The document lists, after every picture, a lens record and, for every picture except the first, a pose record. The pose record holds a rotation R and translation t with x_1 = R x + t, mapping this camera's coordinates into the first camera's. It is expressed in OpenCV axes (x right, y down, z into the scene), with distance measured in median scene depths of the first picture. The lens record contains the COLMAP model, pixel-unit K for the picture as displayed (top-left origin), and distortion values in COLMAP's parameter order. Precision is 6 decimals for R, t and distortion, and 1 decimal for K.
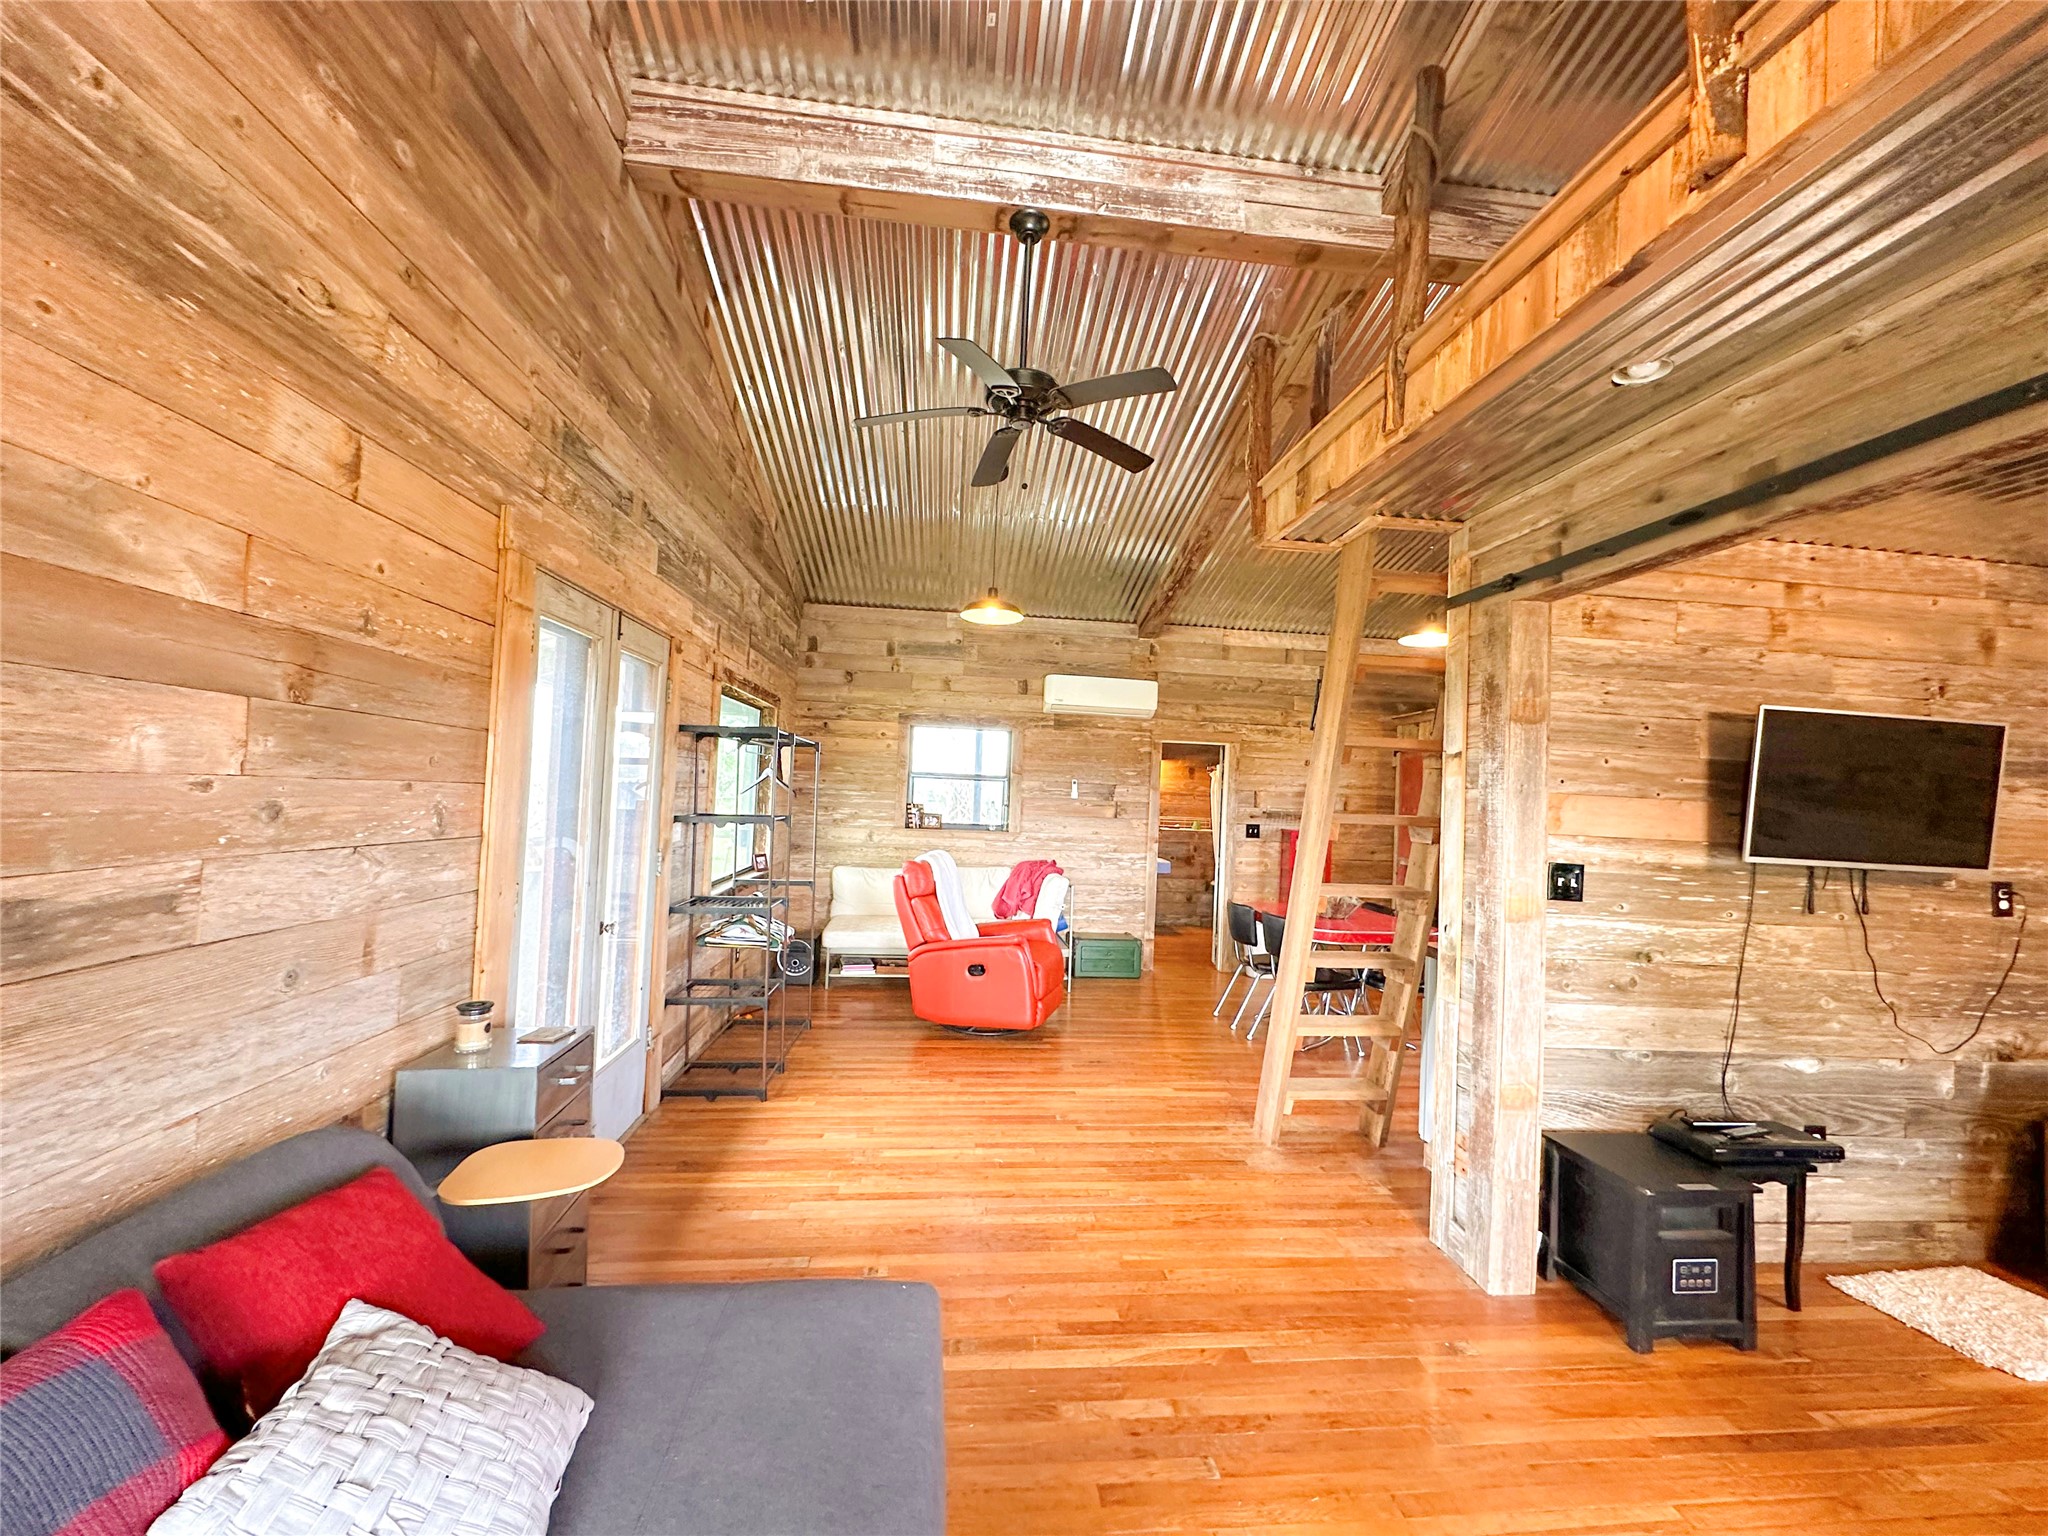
lens RADIAL K [[816.2, 0, 1024.0], [0, 816.2, 768.0], [0, 0, 1]] dist [0.000224, 0.000189]
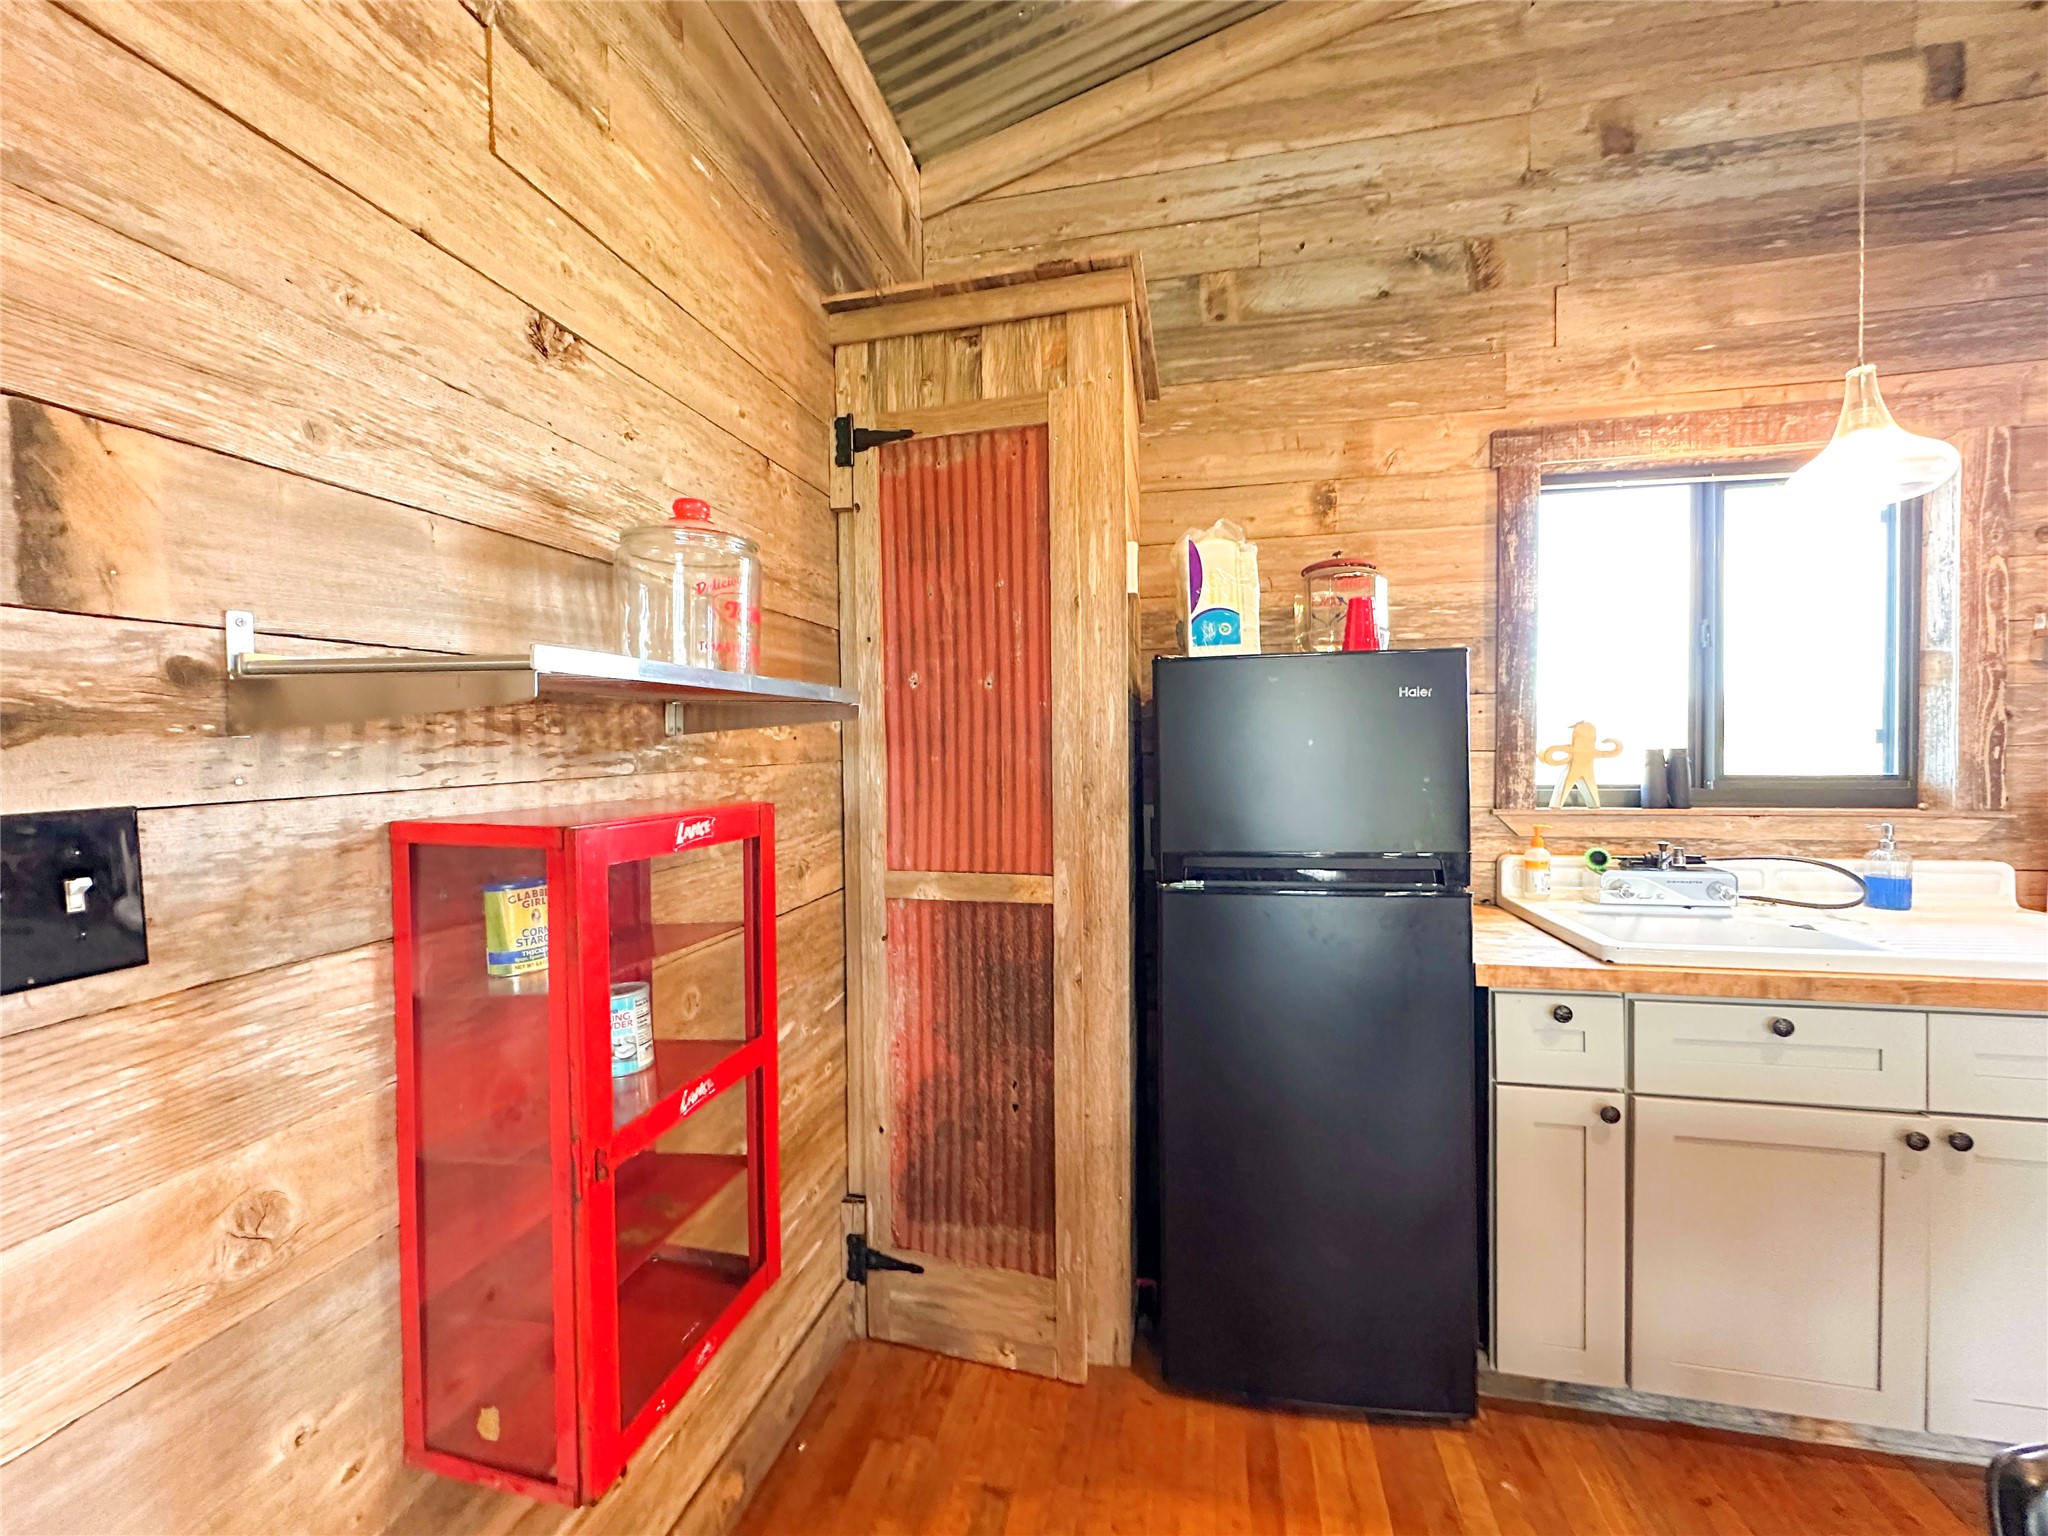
lens RADIAL K [[819.9, 0, 1023.0], [0, 819.9, 760.8], [0, 0, 1]] dist [-0.001679, -0.000189]
pose [[0.319223, -0.062418, 0.945622, 0.237368], [-0.005183, 0.997699, 0.067605, 0.057926], [-0.947666, -0.026482, 0.318164, 0.881817]]
